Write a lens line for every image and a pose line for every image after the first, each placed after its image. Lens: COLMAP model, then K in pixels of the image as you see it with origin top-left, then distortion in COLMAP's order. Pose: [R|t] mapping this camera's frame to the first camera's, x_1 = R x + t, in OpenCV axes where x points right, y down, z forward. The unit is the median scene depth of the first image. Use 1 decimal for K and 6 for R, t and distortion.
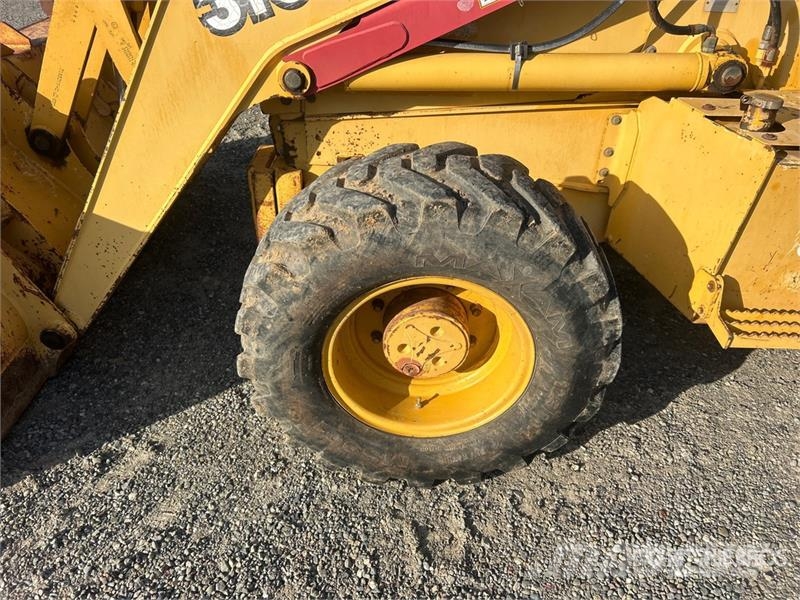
lens RADIAL K [[600.4, 0, 406.4], [0, 600.4, 297.2], [0, 0, 1]] dist [0.048719, -0.060339]
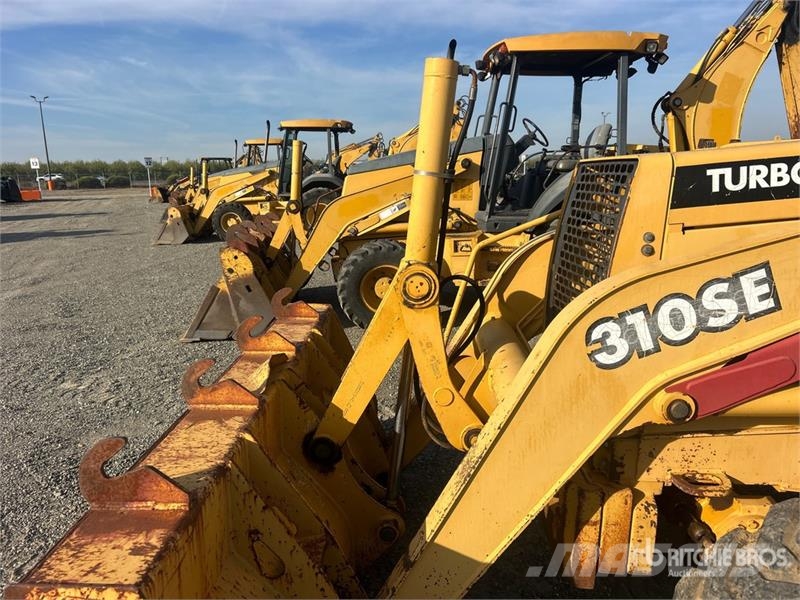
lens RADIAL K [[600.4, 0, 406.4], [0, 600.4, 297.2], [0, 0, 1]] dist [0.048719, -0.060339]
pose [[0.999825, -0.009363, -0.016194, -0.537697], [0.002317, 0.921051, -0.389435, -0.122746], [0.018562, 0.389329, 0.920912, -0.004275]]
